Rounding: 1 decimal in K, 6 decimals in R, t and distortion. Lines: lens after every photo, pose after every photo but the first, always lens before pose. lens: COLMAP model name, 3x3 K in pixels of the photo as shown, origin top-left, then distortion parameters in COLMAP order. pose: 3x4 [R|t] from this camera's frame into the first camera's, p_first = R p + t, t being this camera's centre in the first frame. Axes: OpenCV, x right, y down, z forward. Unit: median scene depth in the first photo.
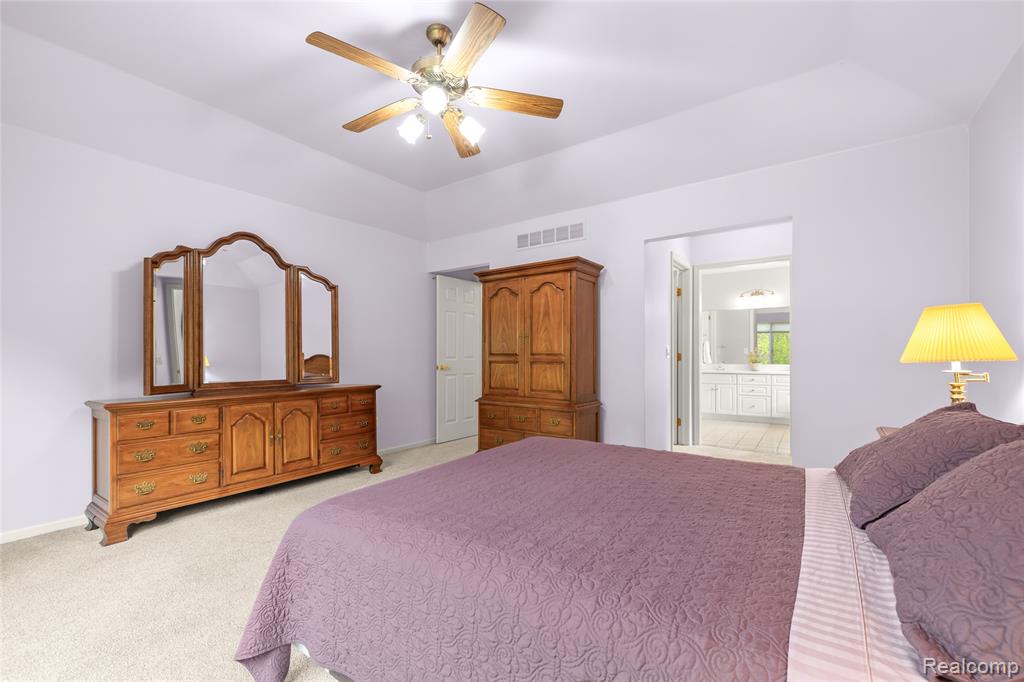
lens RADIAL K [[432.4, 0, 505.8], [0, 432.4, 350.0], [0, 0, 1]] dist [0.000497, -0.000399]
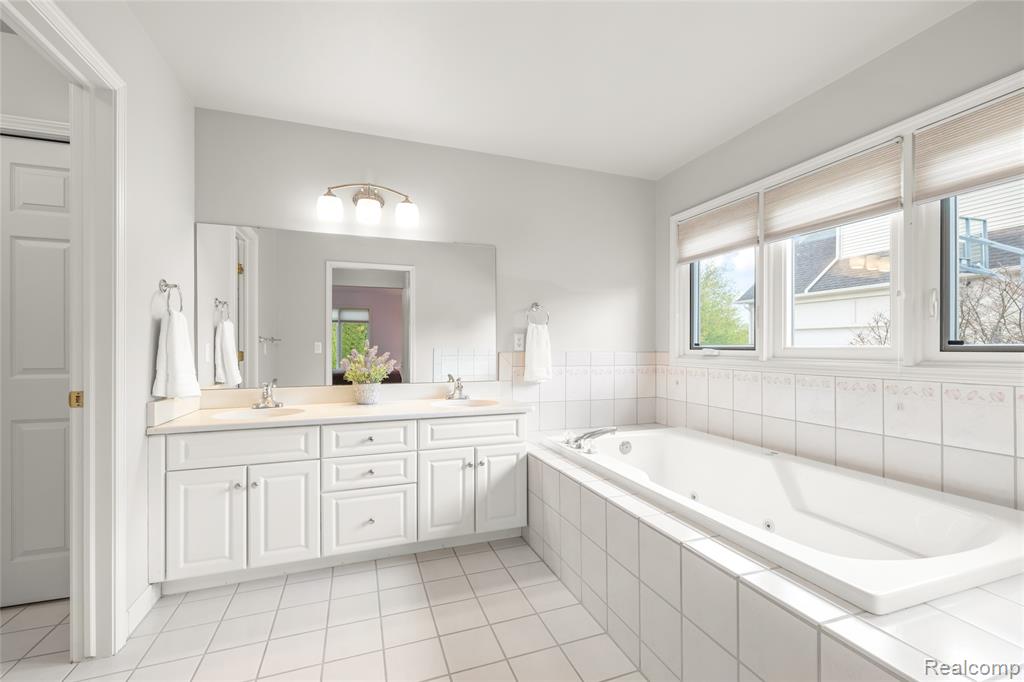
lens RADIAL K [[432.4, 0, 514.7], [0, 432.4, 346.0], [0, 0, 1]] dist [0.000497, -0.000399]
pose [[0.559349, 0.002696, 0.828928, 0.337602], [-0.004882, 0.999988, 0.000042, -0.001126], [-0.828918, -0.004071, 0.559356, 0.676950]]
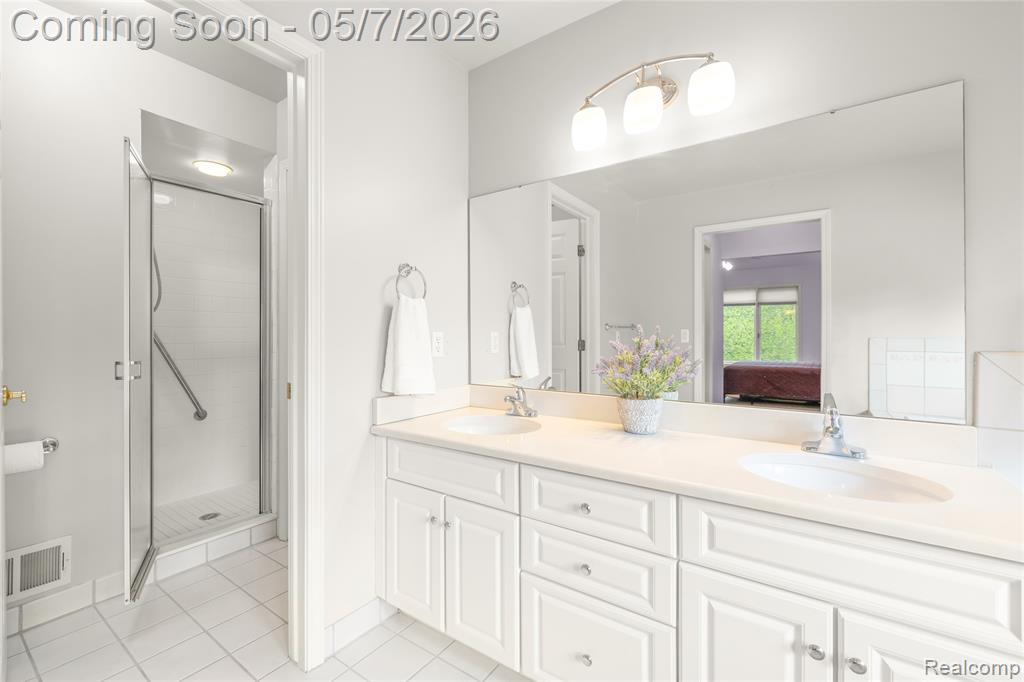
lens RADIAL K [[432.4, 0, 510.2], [0, 432.4, 335.0], [0, 0, 1]] dist [0.000497, -0.000399]
pose [[0.999907, -0.000601, 0.013589, 0.499210], [0.000508, 0.999977, 0.006812, -0.002247], [-0.013592, -0.006805, 0.999884, 0.765076]]
